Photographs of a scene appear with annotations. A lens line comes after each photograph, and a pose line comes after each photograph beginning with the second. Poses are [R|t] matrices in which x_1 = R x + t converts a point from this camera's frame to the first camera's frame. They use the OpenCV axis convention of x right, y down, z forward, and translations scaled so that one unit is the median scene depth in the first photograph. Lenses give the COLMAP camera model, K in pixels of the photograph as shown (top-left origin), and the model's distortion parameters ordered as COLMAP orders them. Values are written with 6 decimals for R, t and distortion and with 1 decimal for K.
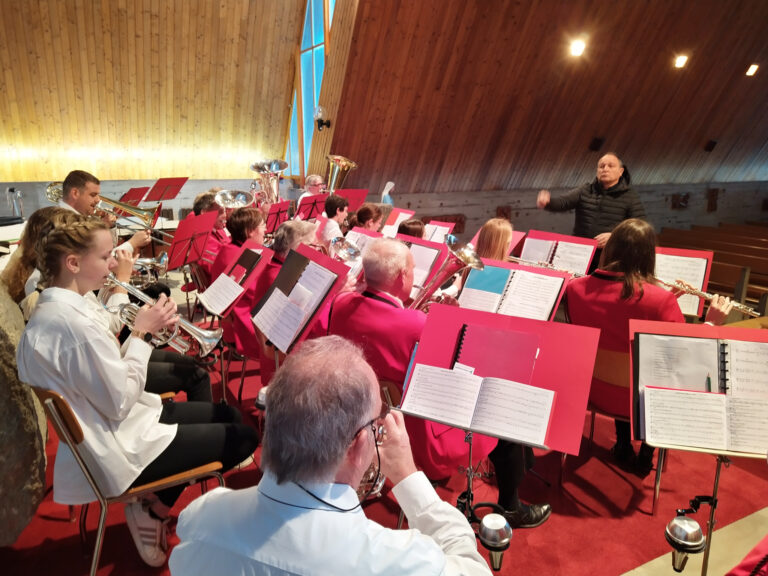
lens RADIAL K [[573.1, 0, 385.4], [0, 573.1, 289.2], [0, 0, 1]] dist [0.088076, -0.113131]
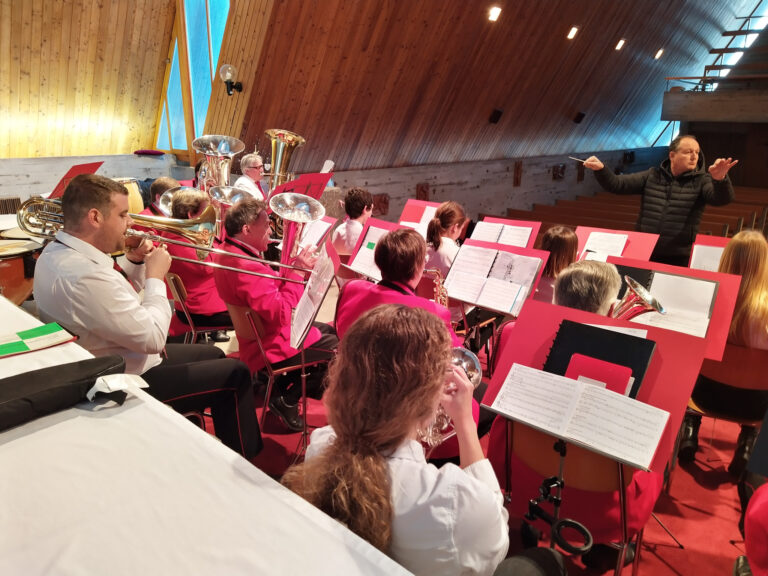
lens RADIAL K [[573.1, 0, 380.4], [0, 573.1, 287.8], [0, 0, 1]] dist [0.088076, -0.113131]
pose [[0.948878, -0.079454, 0.305479, -0.174325], [0.062781, 0.995971, 0.064040, -0.044753], [-0.309336, -0.041588, 0.950043, 0.151338]]
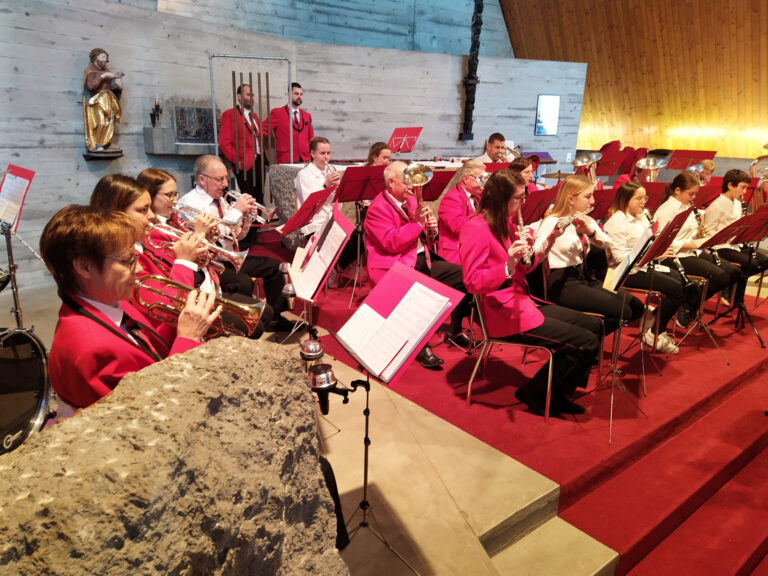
lens RADIAL K [[573.1, 0, 379.8], [0, 573.1, 292.8], [0, 0, 1]] dist [0.088076, -0.113131]
pose [[0.205293, 0.271920, -0.940167, 0.427135], [-0.249668, 0.943396, 0.218337, -0.019610], [0.946320, 0.189906, 0.261562, 0.132179]]
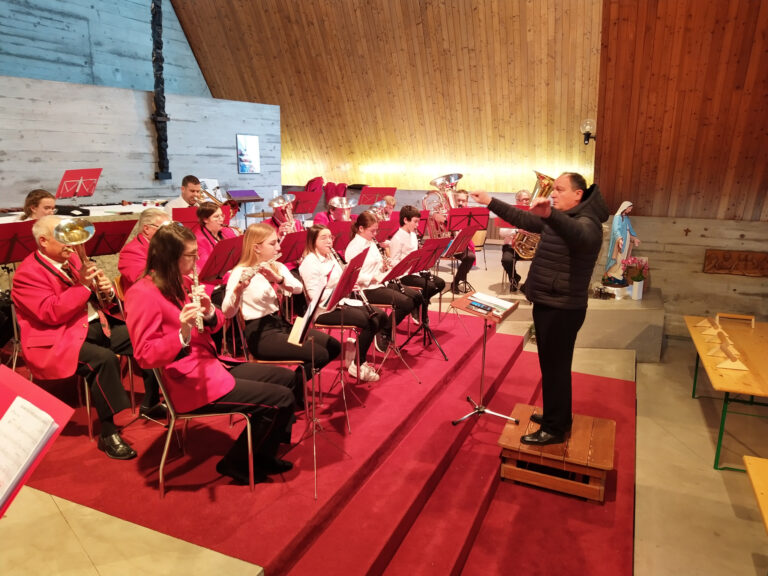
lens RADIAL K [[573.1, 0, 391.2], [0, 573.1, 283.9], [0, 0, 1]] dist [0.088076, -0.113131]
pose [[0.633196, 0.160993, -0.757063, 0.417022], [-0.188954, 0.980686, 0.050509, -0.038491], [0.750572, 0.111068, 0.651387, 0.166104]]
